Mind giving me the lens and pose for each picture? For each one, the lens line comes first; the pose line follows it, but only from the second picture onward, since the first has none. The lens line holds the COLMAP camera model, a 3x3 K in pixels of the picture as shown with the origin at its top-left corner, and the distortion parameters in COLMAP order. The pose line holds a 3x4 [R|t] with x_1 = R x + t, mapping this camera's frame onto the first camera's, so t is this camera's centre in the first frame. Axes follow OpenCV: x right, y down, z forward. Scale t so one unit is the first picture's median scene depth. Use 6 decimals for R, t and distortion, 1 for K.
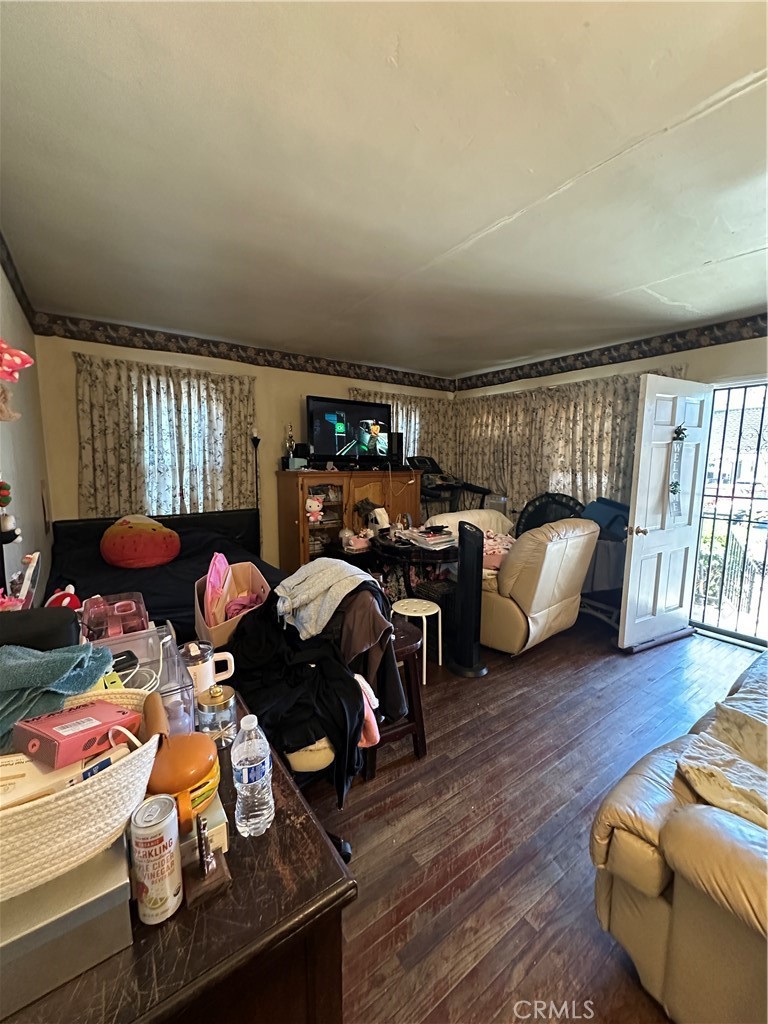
lens RADIAL K [[407.6, 0, 382.4], [0, 407.6, 509.9], [0, 0, 1]] dist [0.000045, 0.001663]
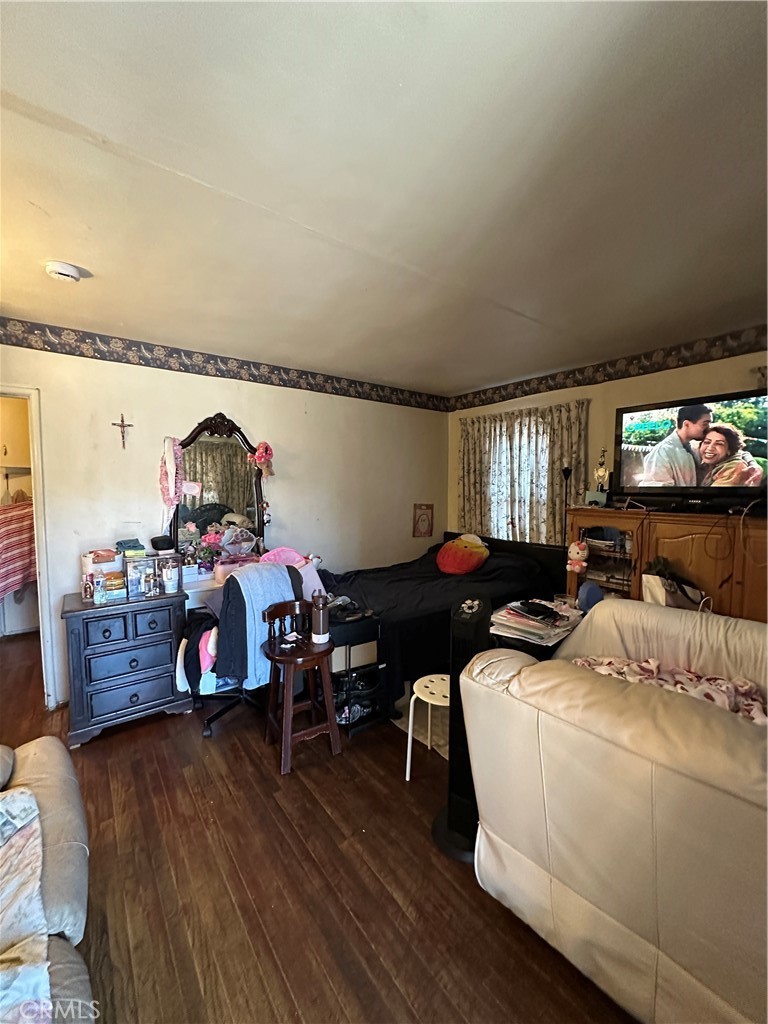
lens RADIAL K [[407.6, 0, 383.8], [0, 407.6, 509.8], [0, 0, 1]] dist [0.000045, 0.001663]
pose [[0.036792, 0.052488, -0.997944, 0.612056], [-0.126564, 0.990823, 0.047447, -0.083717], [0.991276, 0.124559, 0.043097, 0.614270]]
